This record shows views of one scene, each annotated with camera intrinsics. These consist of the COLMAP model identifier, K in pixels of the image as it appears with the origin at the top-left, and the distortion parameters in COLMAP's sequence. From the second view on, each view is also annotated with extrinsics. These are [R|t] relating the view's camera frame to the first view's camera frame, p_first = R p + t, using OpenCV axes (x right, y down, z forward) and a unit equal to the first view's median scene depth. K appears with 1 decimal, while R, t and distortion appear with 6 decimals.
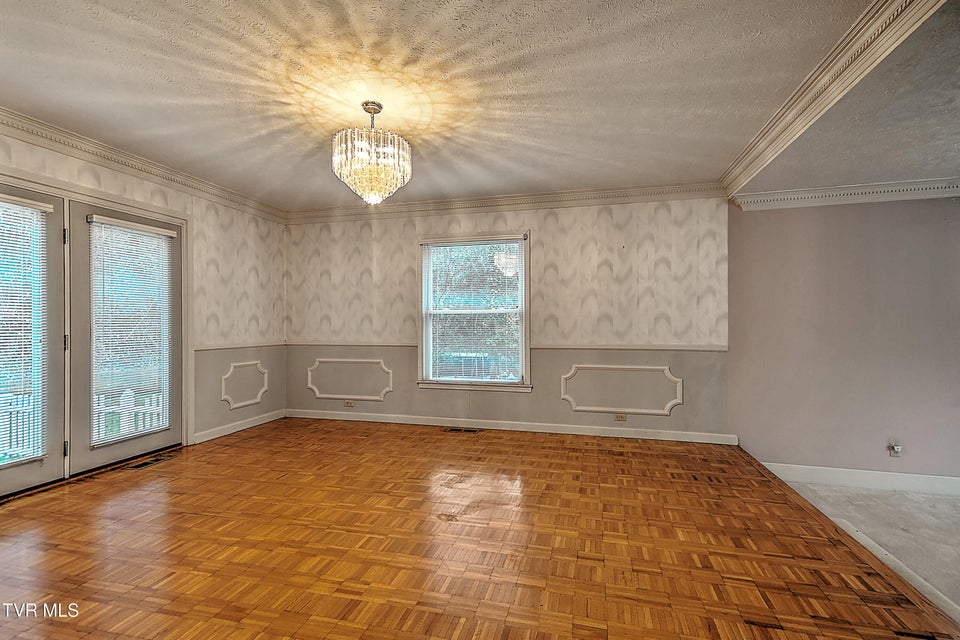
lens RADIAL K [[443.1, 0, 477.1], [0, 443.1, 323.3], [0, 0, 1]] dist [0.030122, 0.000131]
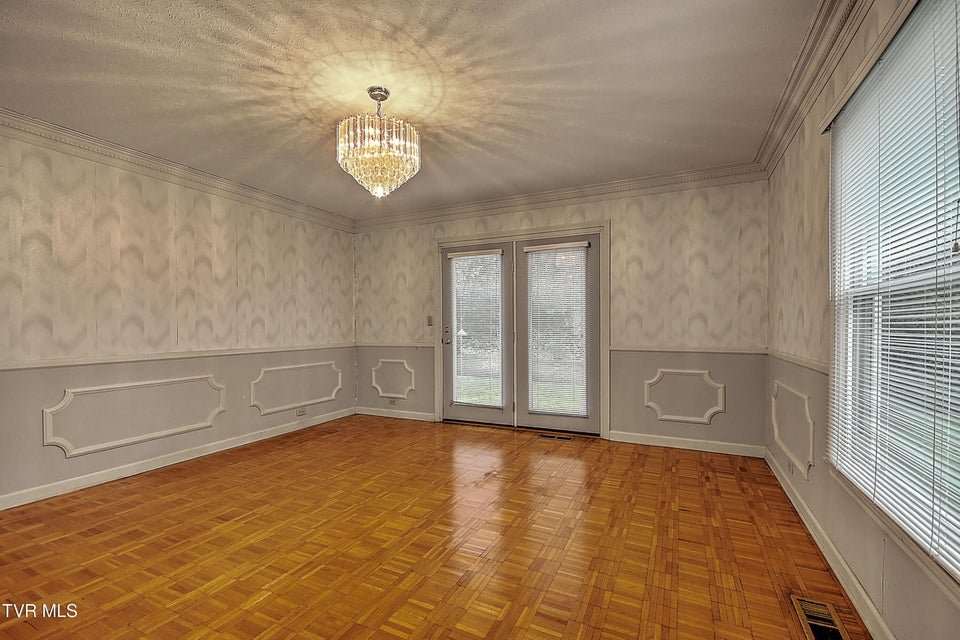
lens RADIAL K [[425.4, 0, 474.2], [0, 425.4, 332.0], [0, 0, 1]] dist [0.001215, 0.000241]
pose [[-0.197524, 0.017609, -0.980140, 0.380064], [0.006652, 0.999840, 0.016623, 0.000480], [0.980275, -0.003237, -0.197610, 0.860476]]
